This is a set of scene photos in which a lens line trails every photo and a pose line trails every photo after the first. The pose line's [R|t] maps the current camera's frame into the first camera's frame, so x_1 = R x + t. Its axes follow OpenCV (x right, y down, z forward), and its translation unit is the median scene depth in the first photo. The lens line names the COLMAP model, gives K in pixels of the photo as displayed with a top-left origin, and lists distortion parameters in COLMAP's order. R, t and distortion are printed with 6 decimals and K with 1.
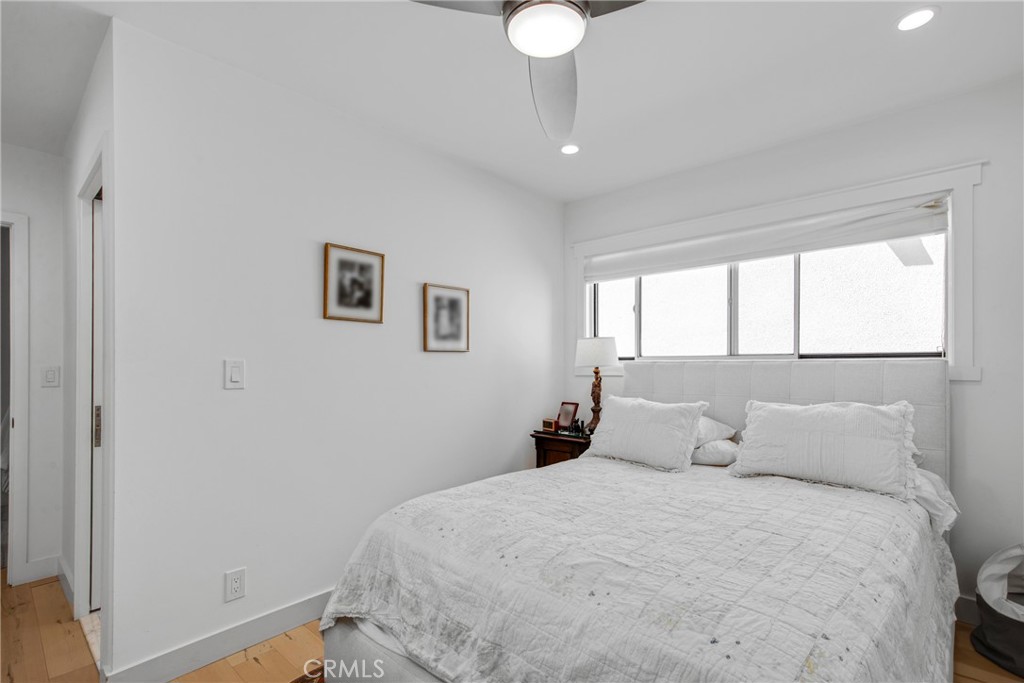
lens RADIAL K [[475.8, 0, 508.8], [0, 475.8, 367.7], [0, 0, 1]] dist [-0.014294, 0.000590]
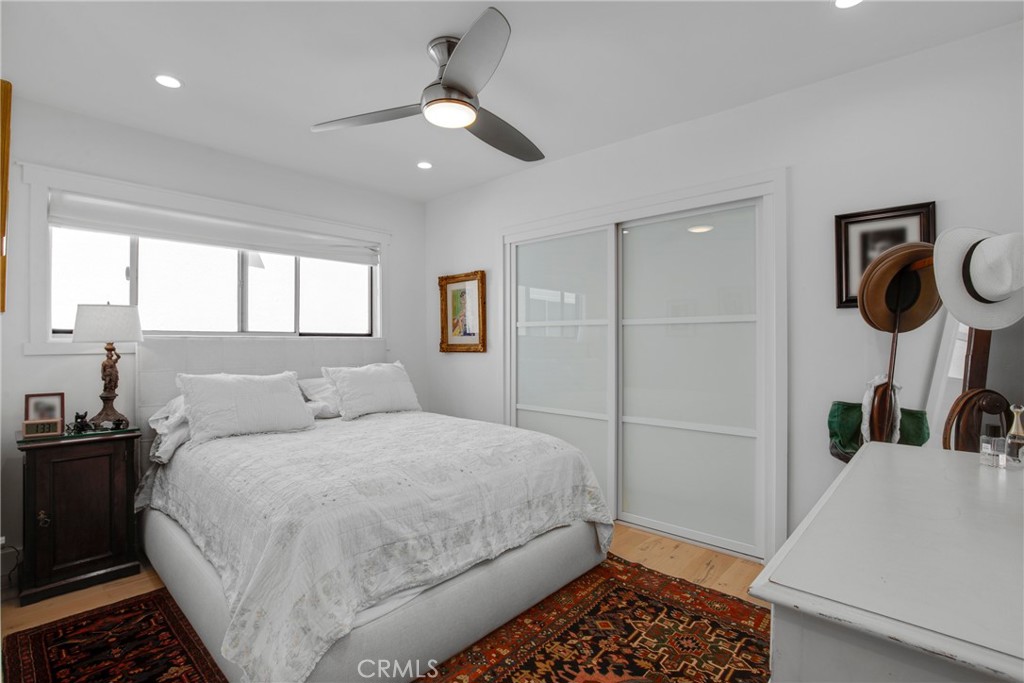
lens RADIAL K [[475.8, 0, 513.3], [0, 475.8, 341.3], [0, 0, 1]] dist [-0.014294, 0.000590]
pose [[0.005104, 0.003776, 0.999980, -0.638648], [0.003243, 0.999988, -0.003793, 0.001971], [-0.999982, 0.003262, 0.005092, 0.358582]]
